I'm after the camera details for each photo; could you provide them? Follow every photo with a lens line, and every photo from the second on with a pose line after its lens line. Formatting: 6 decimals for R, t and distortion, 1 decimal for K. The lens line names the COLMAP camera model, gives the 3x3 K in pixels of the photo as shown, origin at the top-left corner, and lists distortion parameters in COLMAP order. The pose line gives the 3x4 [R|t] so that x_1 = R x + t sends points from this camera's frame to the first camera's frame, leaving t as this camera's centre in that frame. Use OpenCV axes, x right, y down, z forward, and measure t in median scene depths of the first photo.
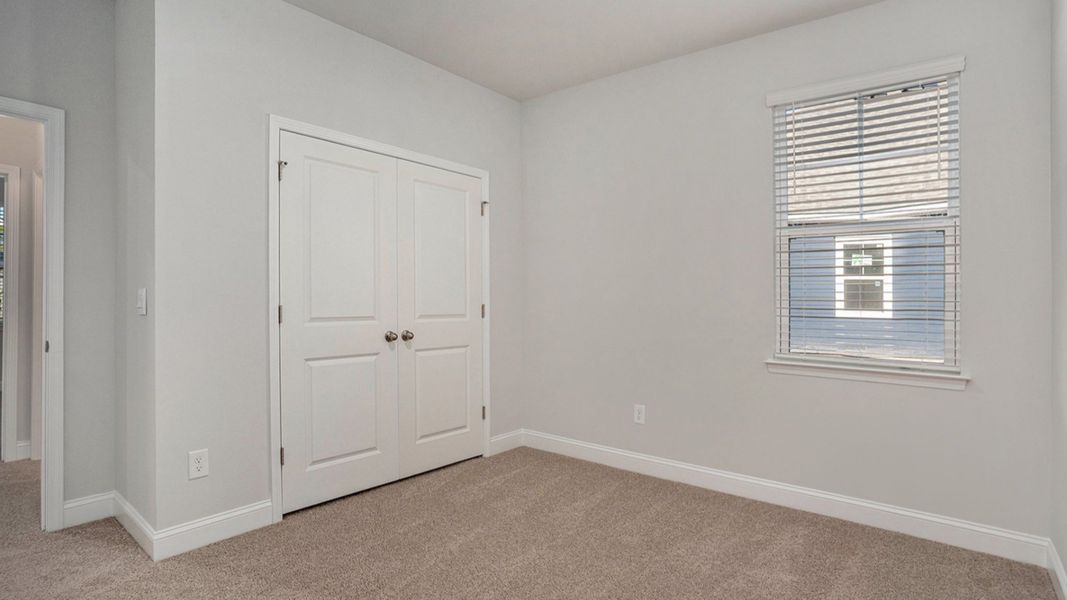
lens RADIAL K [[522.8, 0, 531.1], [0, 522.8, 294.3], [0, 0, 1]] dist [-0.034739, 0.006371]
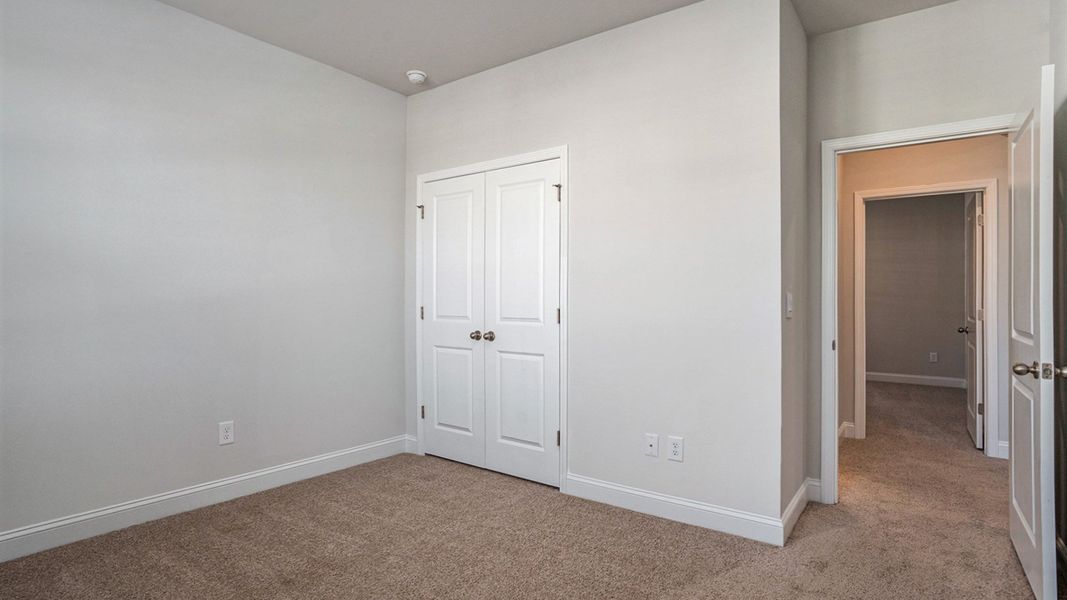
lens RADIAL K [[522.8, 0, 535.4], [0, 522.8, 305.7], [0, 0, 1]] dist [-0.034739, 0.006371]
pose [[0.073398, 0.000224, -0.997303, 0.753668], [0.007728, 0.999970, 0.000793, 0.015582], [0.997273, -0.007765, 0.073395, 0.925440]]
